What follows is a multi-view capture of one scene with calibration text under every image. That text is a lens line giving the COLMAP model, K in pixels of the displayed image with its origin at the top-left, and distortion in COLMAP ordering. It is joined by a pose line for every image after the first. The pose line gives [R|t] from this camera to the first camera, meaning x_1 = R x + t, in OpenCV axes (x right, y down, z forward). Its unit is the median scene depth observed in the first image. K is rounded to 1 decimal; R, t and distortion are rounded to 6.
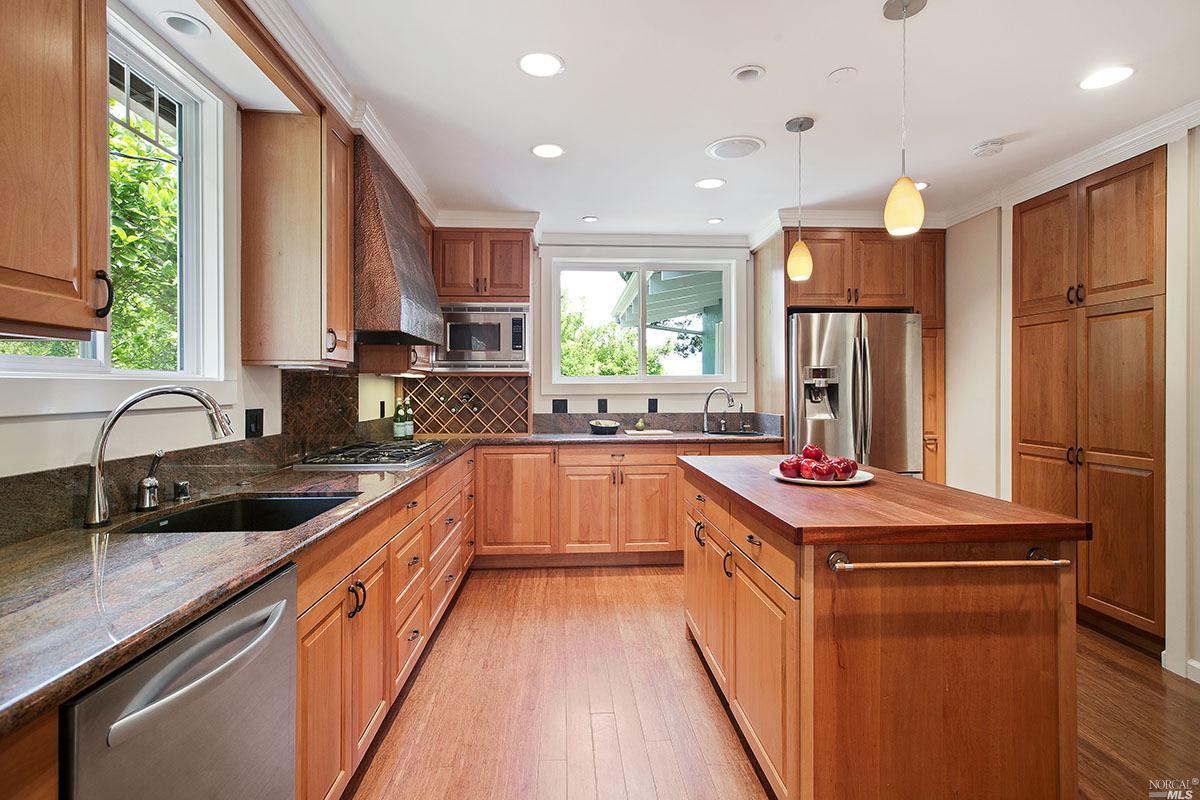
lens RADIAL K [[601.9, 0, 600.0], [0, 601.9, 400.0], [0, 0, 1]] dist [-0.001741, 0.000001]
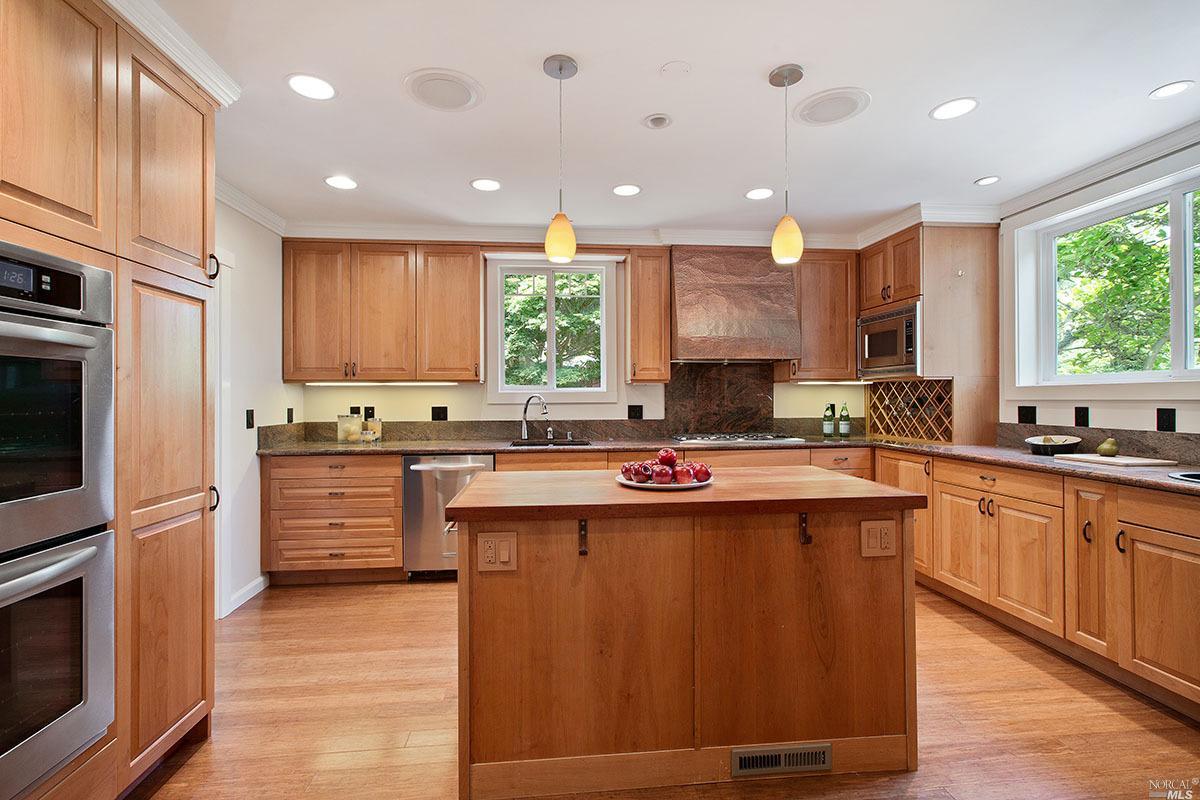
lens RADIAL K [[539.4, 0, 600.0], [0, 539.4, 400.0], [0, 0, 1]] dist [0.000008, 0.000065]
pose [[0.034555, 0.008148, -0.999370, 0.709958], [-0.012948, 0.999886, 0.007704, -0.008330], [0.999319, 0.012674, 0.034656, 0.476858]]
